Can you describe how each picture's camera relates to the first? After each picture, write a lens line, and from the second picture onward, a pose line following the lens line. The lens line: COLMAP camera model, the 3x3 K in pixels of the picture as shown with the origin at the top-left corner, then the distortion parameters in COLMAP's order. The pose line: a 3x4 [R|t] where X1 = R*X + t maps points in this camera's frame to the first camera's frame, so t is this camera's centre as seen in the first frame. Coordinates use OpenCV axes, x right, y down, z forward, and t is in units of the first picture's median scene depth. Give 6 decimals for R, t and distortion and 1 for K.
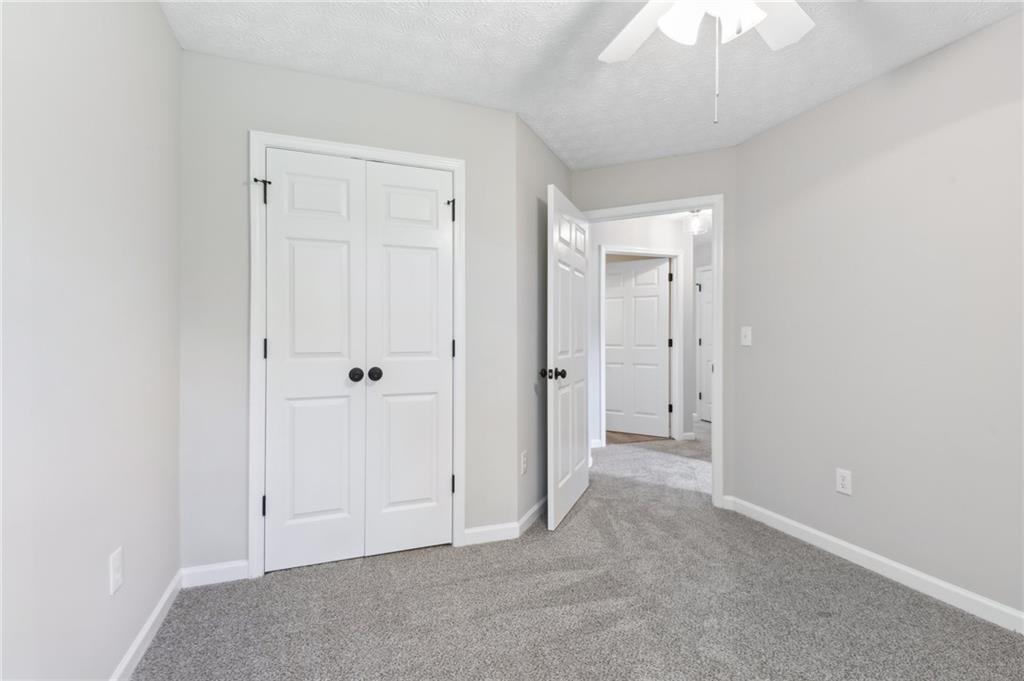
lens RADIAL K [[473.3, 0, 509.5], [0, 473.3, 339.9], [0, 0, 1]] dist [0.029445, -0.000358]
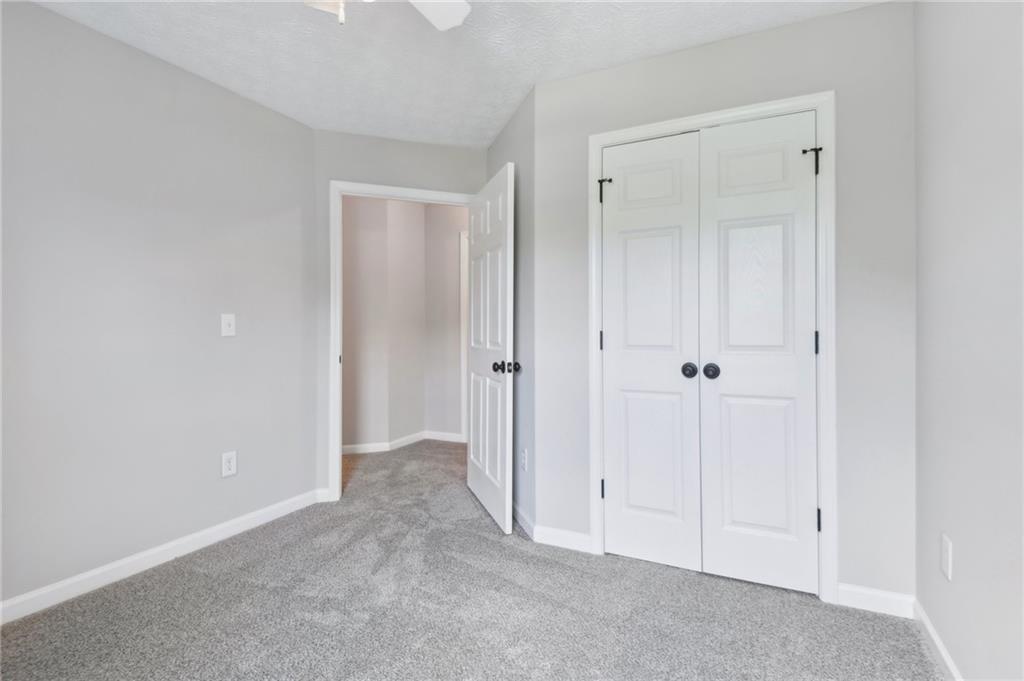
lens RADIAL K [[520.5, 0, 512.0], [0, 520.5, 340.5], [0, 0, 1]] dist [0.033191, -0.000285]
pose [[0.691152, 0.008091, -0.722664, 0.169240], [0.003033, 0.999896, 0.014096, 0.000812], [0.722703, -0.011934, 0.691055, 0.060135]]
